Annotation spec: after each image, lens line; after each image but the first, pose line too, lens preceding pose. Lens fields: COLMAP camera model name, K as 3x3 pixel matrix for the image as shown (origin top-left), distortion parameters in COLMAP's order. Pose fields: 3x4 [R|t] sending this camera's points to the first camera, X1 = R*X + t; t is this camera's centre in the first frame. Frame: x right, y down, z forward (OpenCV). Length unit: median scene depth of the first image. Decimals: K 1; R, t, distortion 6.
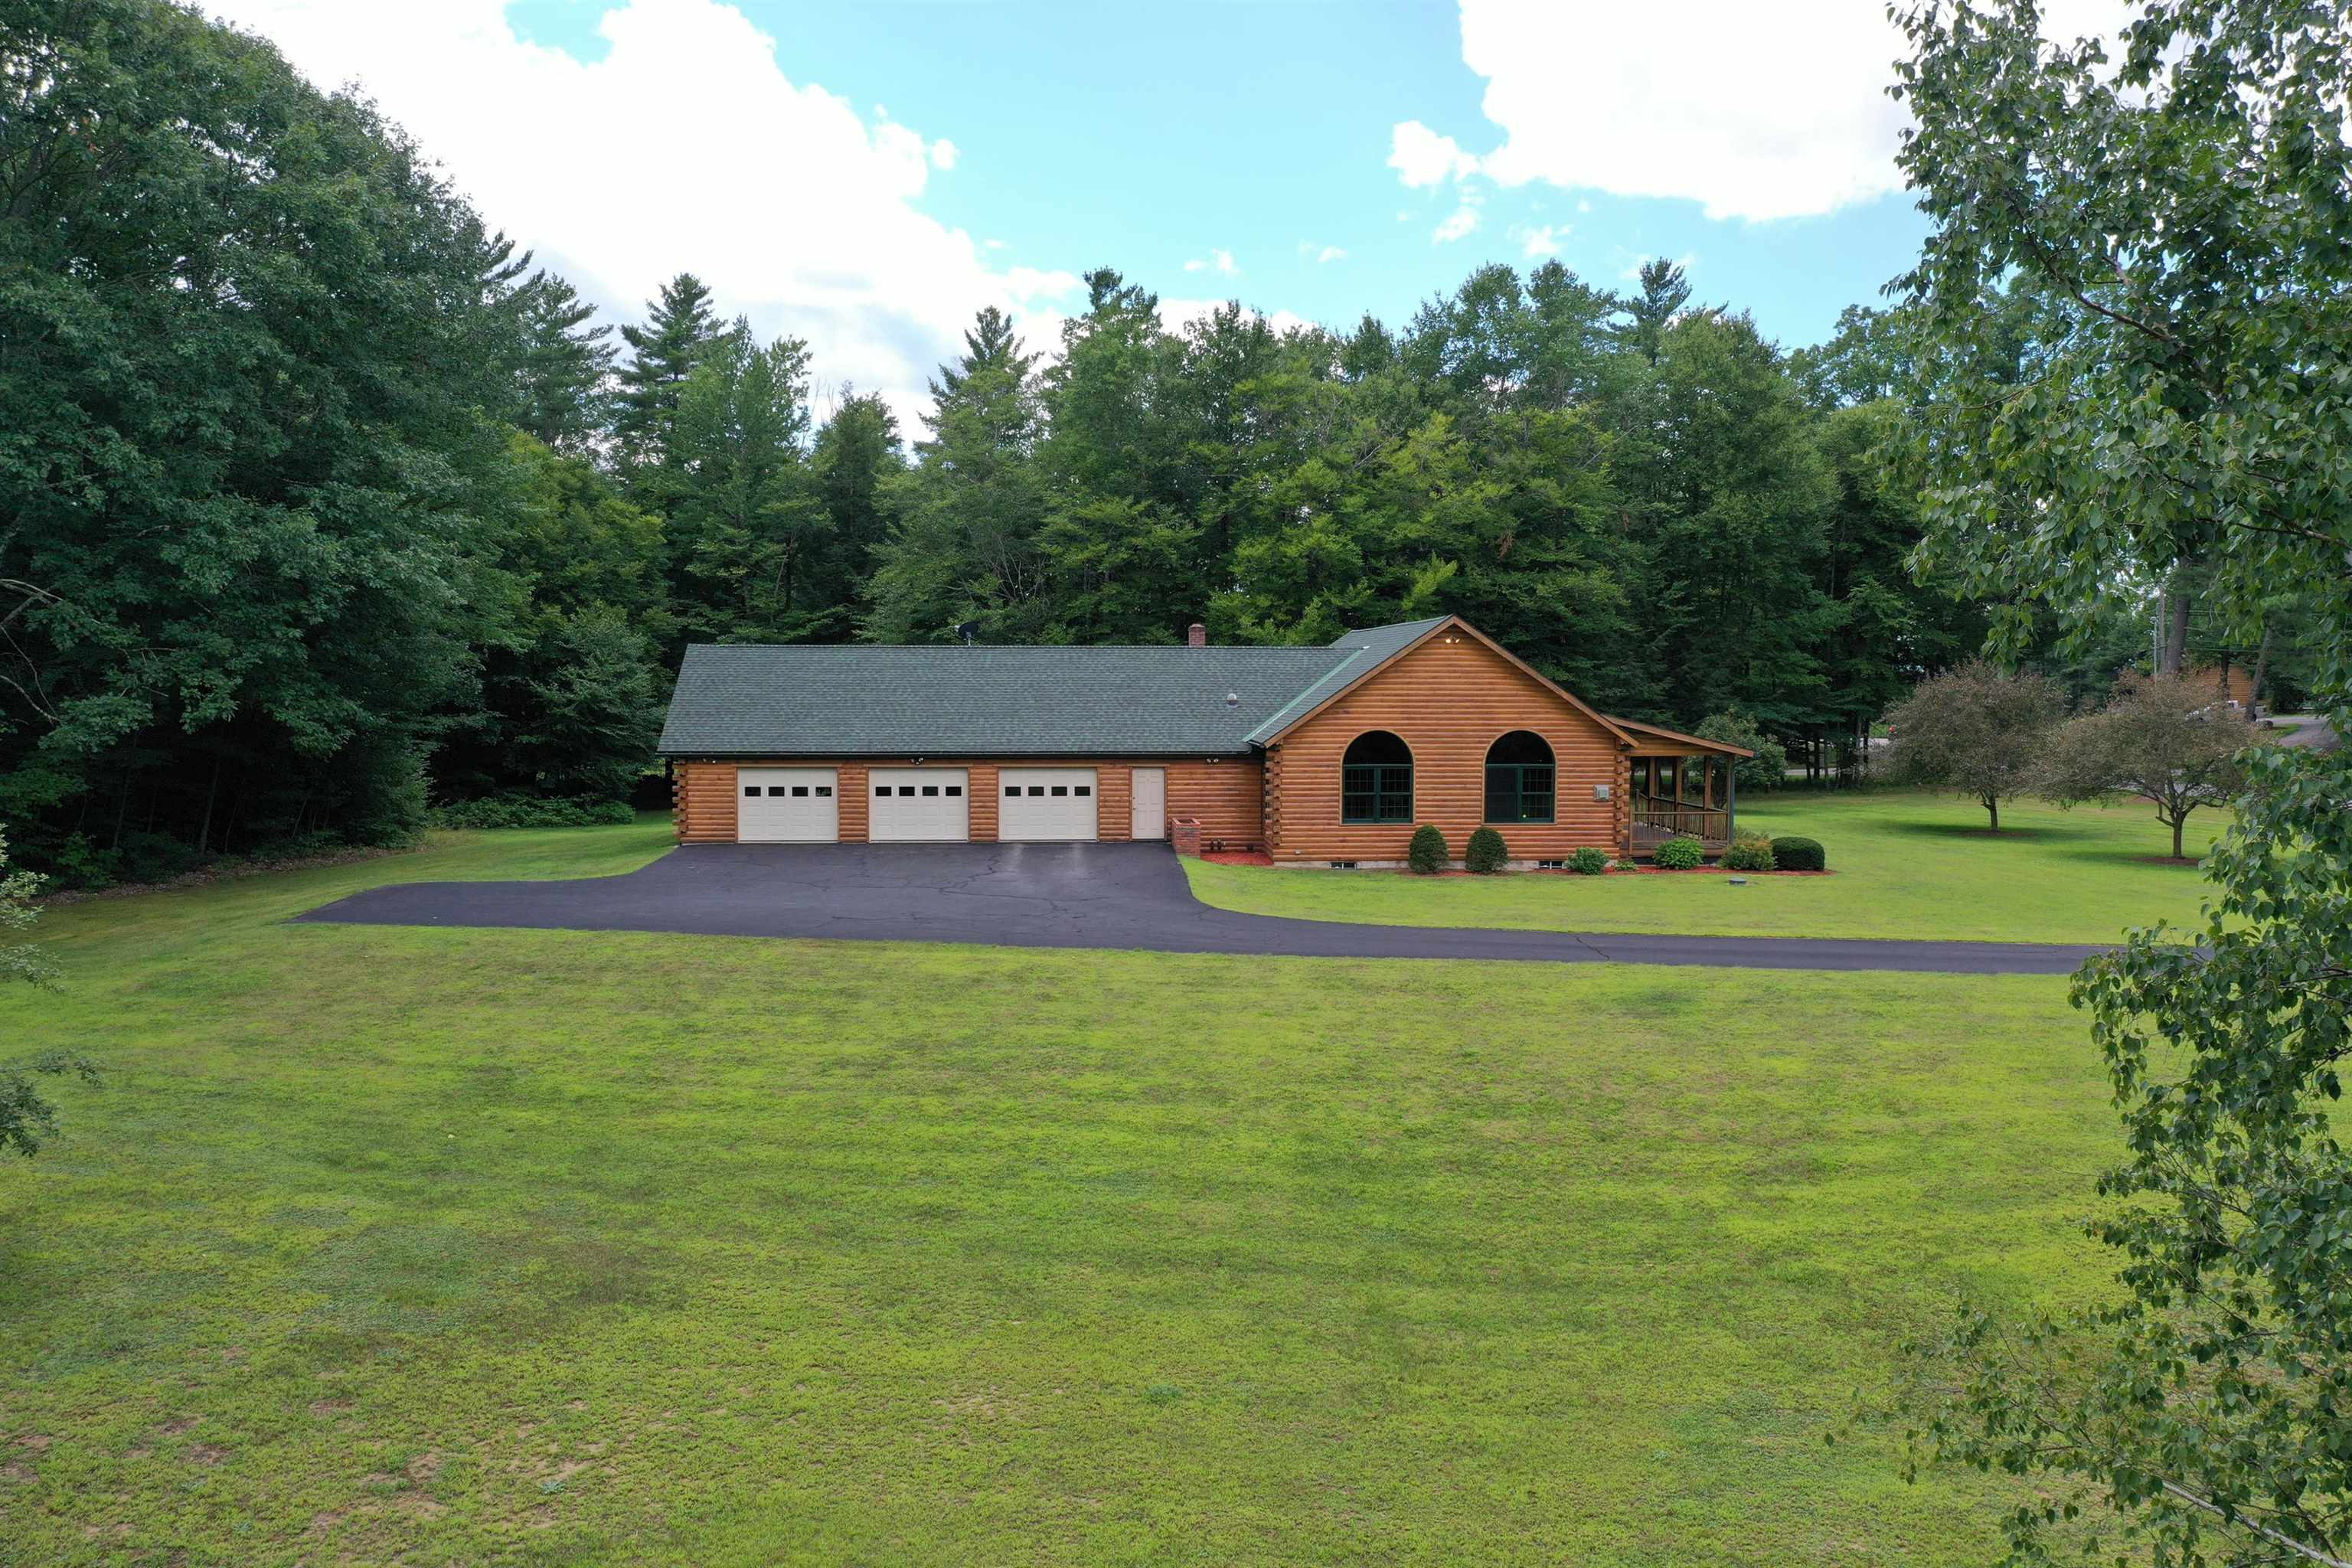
lens RADIAL K [[1794.2, 0, 1176.0], [0, 1794.2, 784.0], [0, 0, 1]] dist [0.002150, 0.000186]
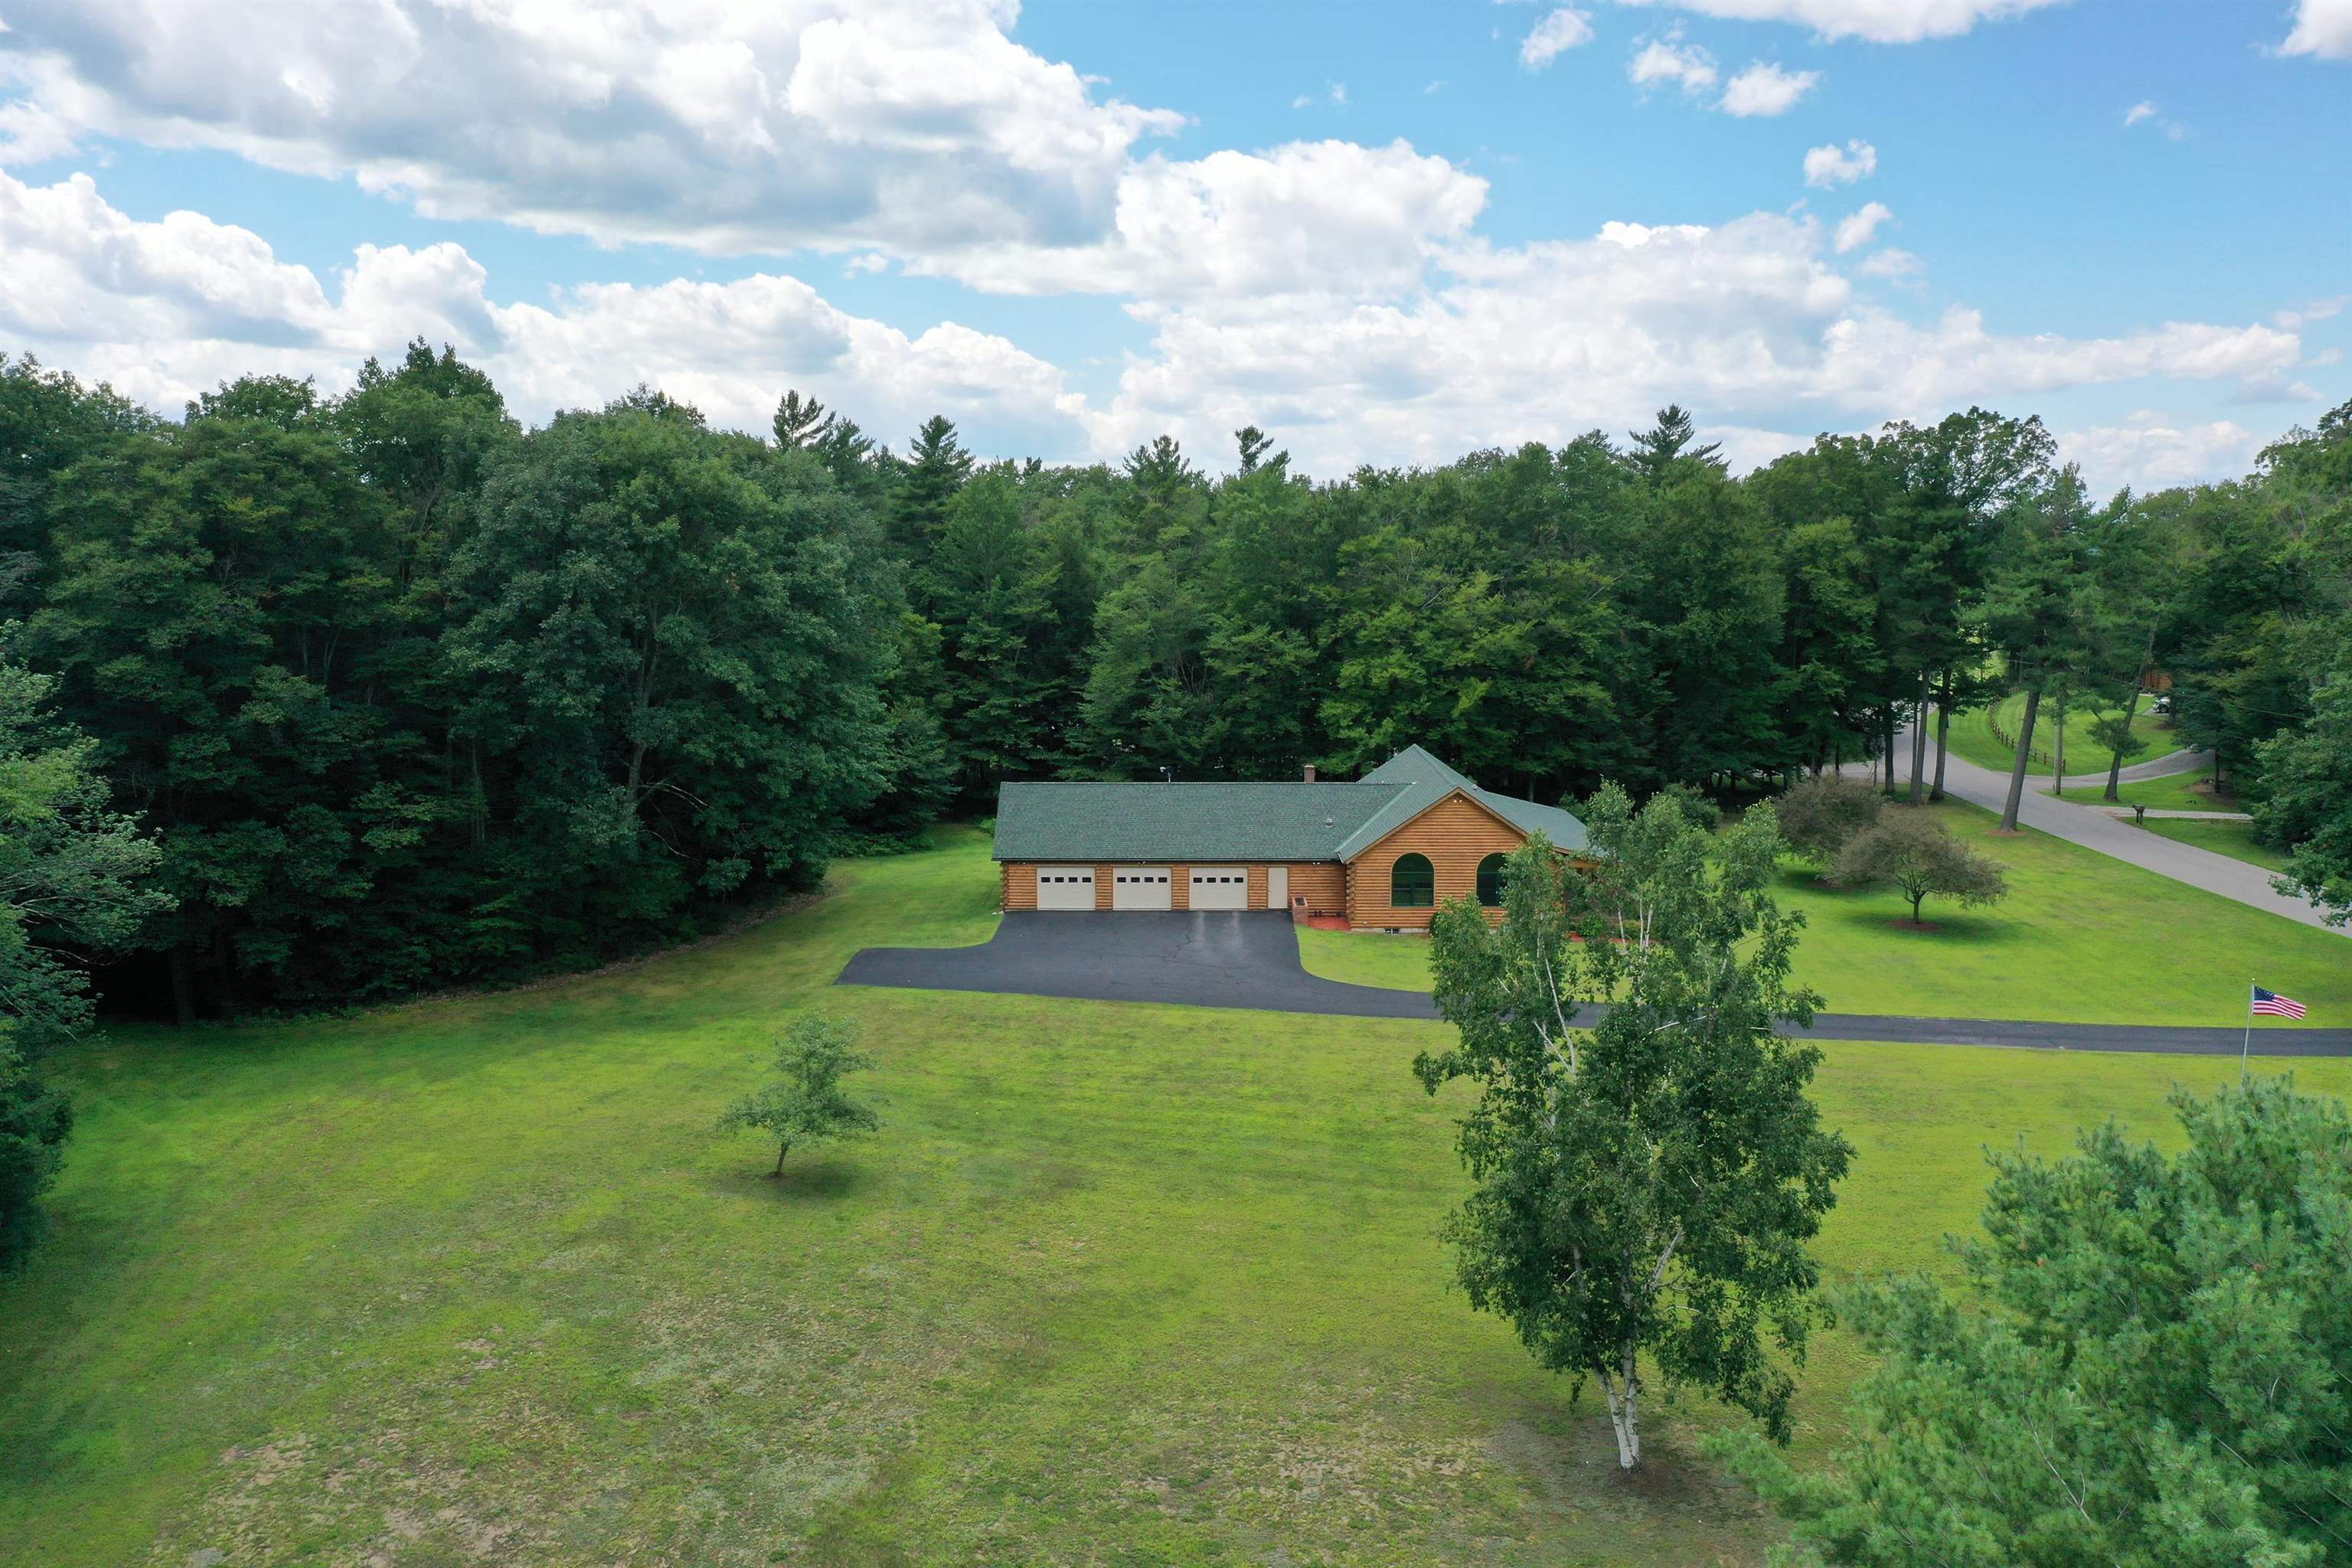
lens RADIAL K [[1794.2, 0, 1176.0], [0, 1794.2, 784.0], [0, 0, 1]] dist [0.002150, 0.000186]
pose [[0.996905, 0.005140, -0.078451, 0.020878], [0.001128, 0.996822, 0.079652, -0.221290], [0.078611, -0.079494, 0.993731, -0.675083]]
